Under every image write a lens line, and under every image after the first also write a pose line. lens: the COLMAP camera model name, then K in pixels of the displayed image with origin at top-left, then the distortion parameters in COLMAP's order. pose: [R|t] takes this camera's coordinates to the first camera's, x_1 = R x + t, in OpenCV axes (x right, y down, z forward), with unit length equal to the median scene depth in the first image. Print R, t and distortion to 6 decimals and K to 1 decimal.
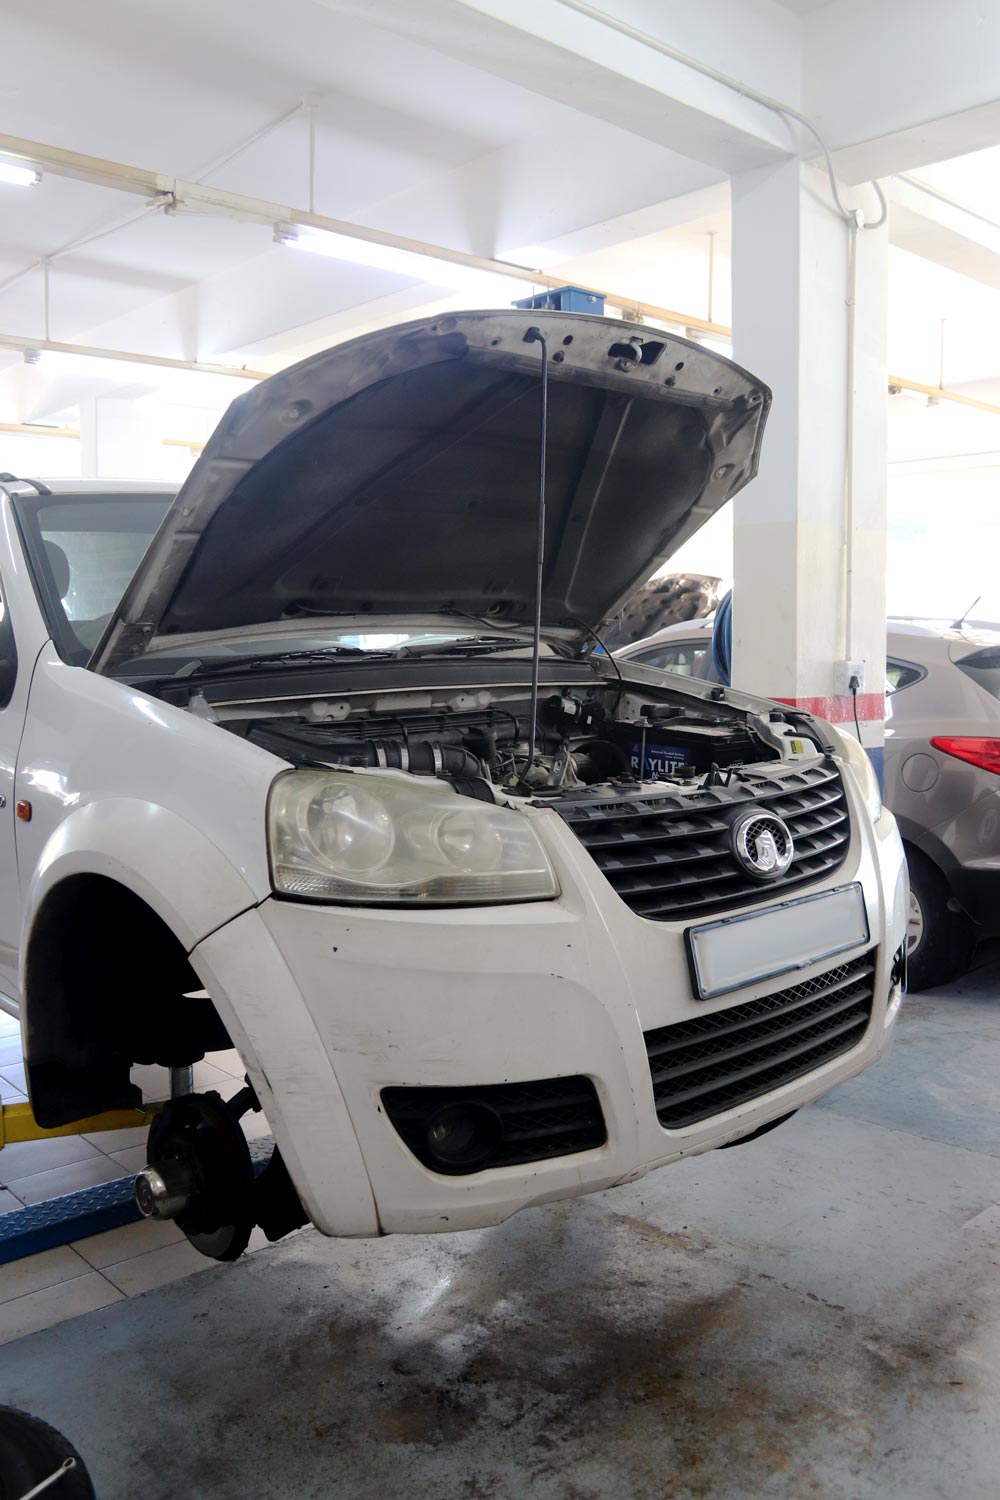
lens RADIAL K [[1268.9, 0, 500.6], [0, 1268.9, 728.2], [0, 0, 1]] dist [-0.142144, 0.115652]
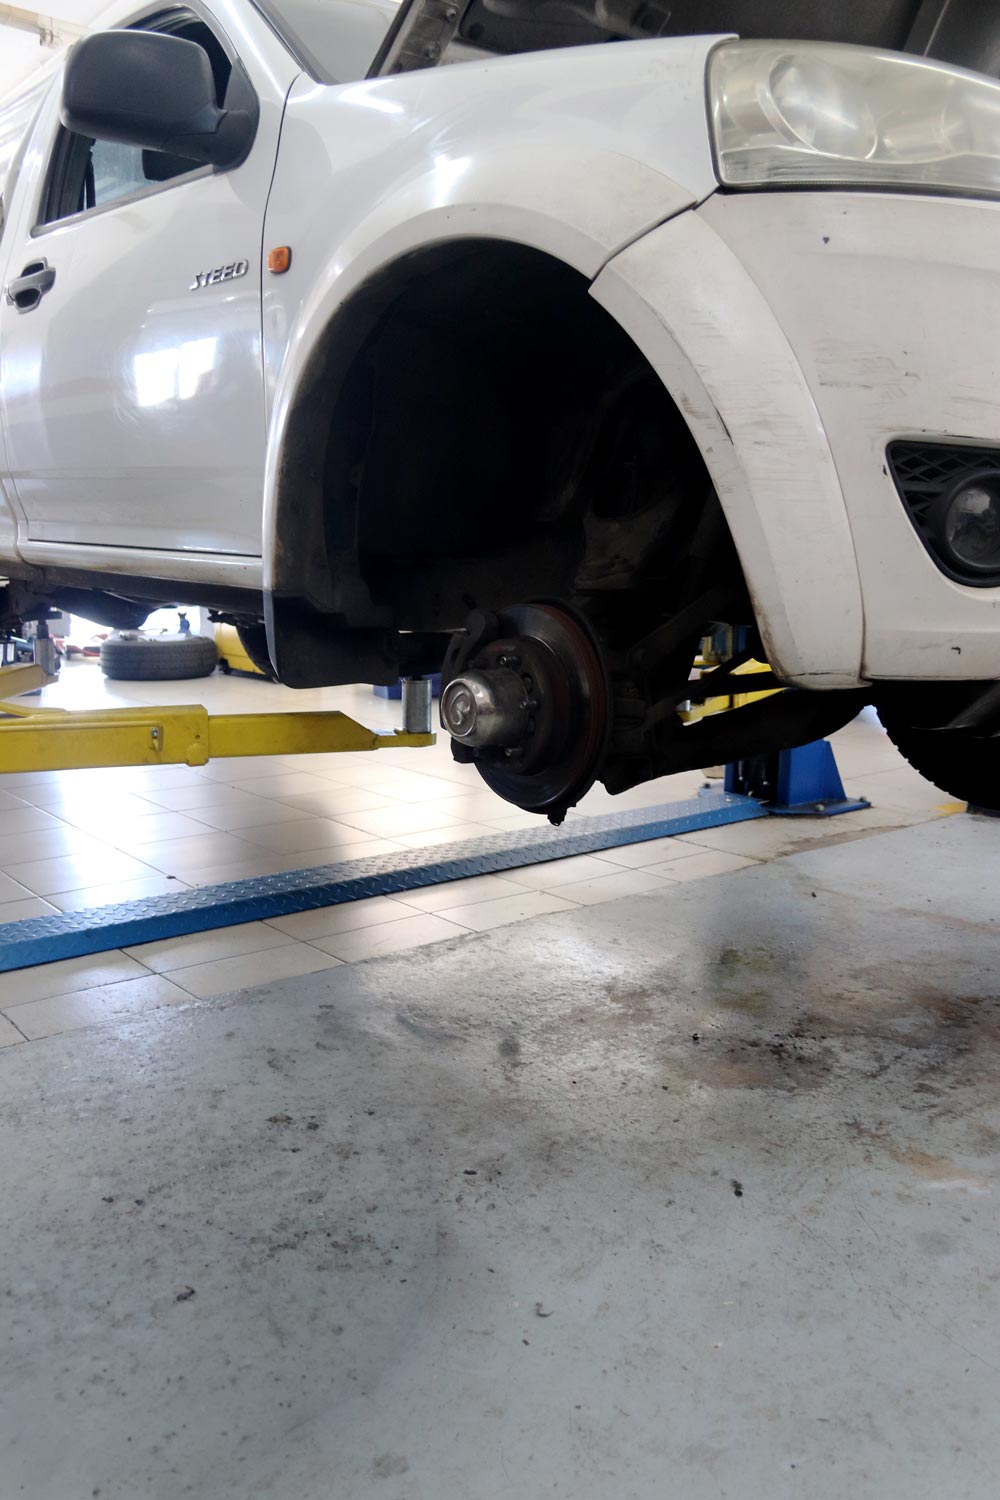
lens RADIAL K [[1268.9, 0, 500.6], [0, 1268.9, 728.2], [0, 0, 1]] dist [-0.142144, 0.115652]
pose [[0.998964, 0.019616, -0.041060, -0.209173], [-0.016584, 0.997199, 0.072932, 0.299762], [0.042375, -0.072176, 0.996491, 0.216729]]
